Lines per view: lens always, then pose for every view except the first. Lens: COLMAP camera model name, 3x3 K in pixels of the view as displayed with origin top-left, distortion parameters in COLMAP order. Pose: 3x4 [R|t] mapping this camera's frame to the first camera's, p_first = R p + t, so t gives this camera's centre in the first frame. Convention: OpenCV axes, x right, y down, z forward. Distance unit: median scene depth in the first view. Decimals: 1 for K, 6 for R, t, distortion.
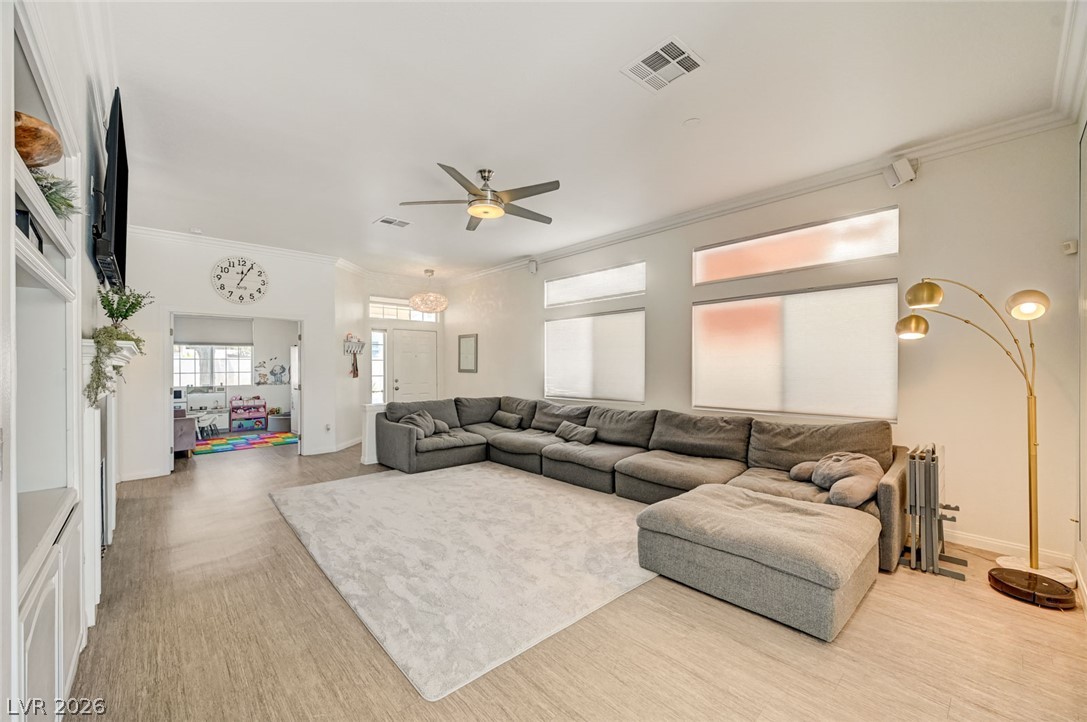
lens RADIAL K [[433.4, 0, 546.5], [0, 433.4, 366.1], [0, 0, 1]] dist [-0.002246, 0.000029]
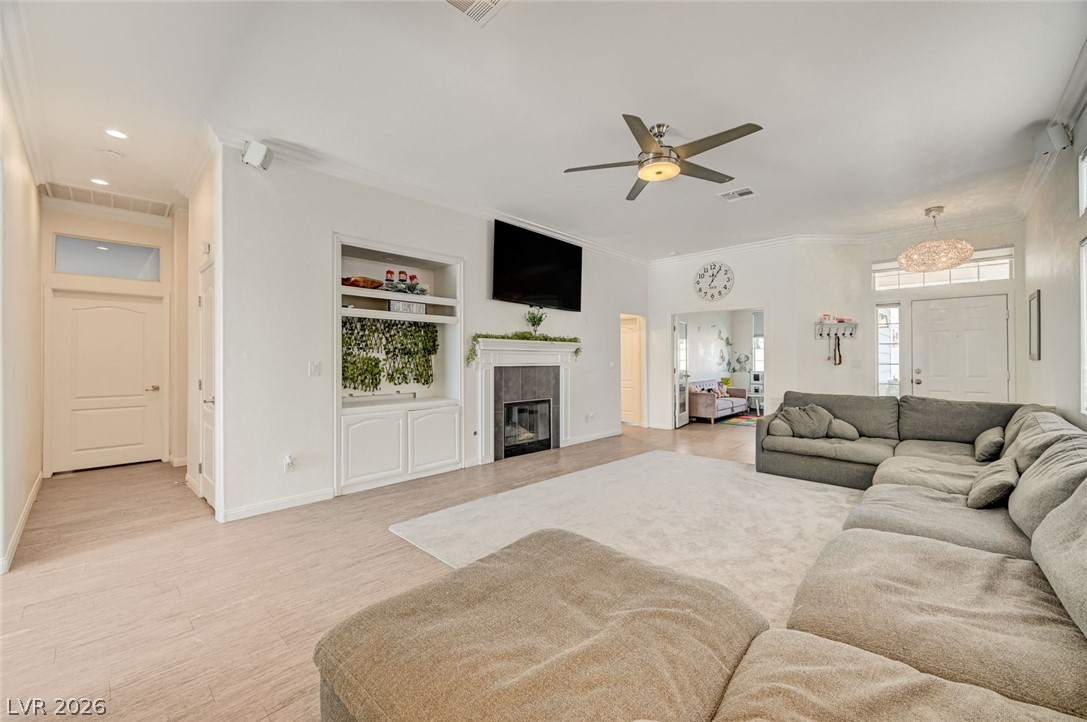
lens RADIAL K [[430.6, 0, 542.9], [0, 430.6, 359.3], [0, 0, 1]] dist [-0.001049, -0.000135]
pose [[0.065989, 0.001192, -0.997820, 0.533746], [0.000339, 0.999999, 0.001218, 0.020034], [0.997820, -0.000419, 0.065988, 0.513879]]
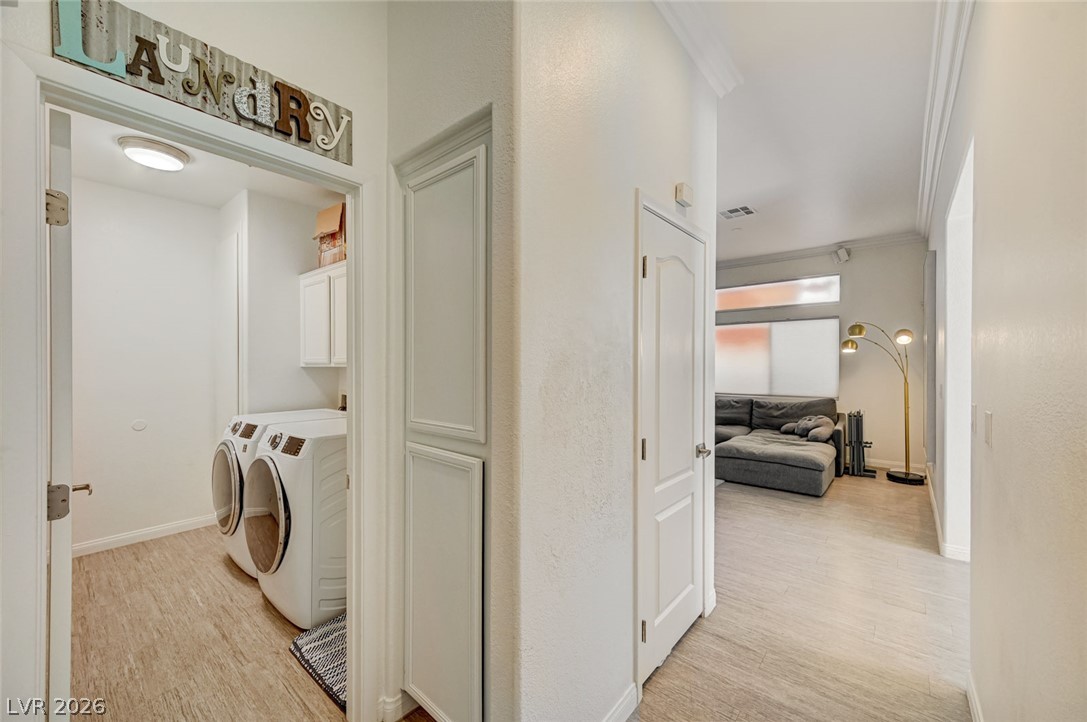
lens RADIAL K [[430.3, 0, 552.7], [0, 430.3, 361.3], [0, 0, 1]] dist [0.012740, 0.000059]
pose [[0.989842, 0.006956, 0.141999, -0.358219], [-0.005814, 0.999947, -0.008459, -0.000807], [-0.142050, 0.007547, 0.989831, -0.347260]]
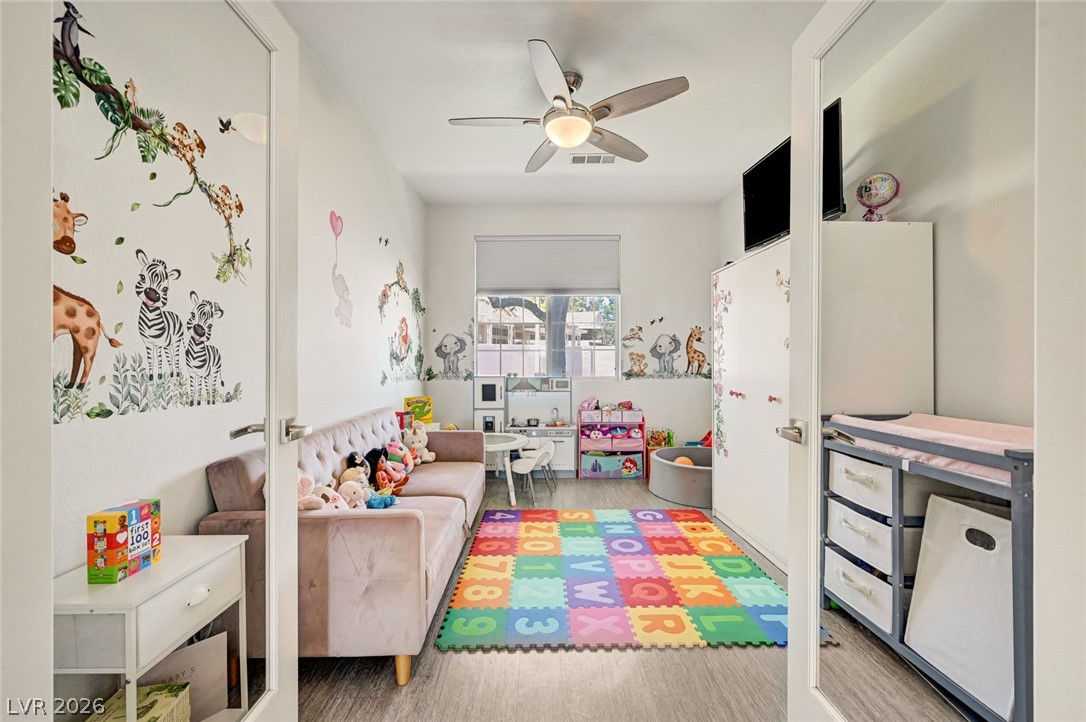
lens RADIAL K [[447.3, 0, 543.5], [0, 447.3, 361.4], [0, 0, 1]] dist [-0.002569, -0.000321]
pose [[0.733443, 0.004531, -0.679736, -0.763689], [-0.003718, 0.999990, 0.002653, 0.047450], [0.679741, 0.000581, 0.733452, 1.100616]]
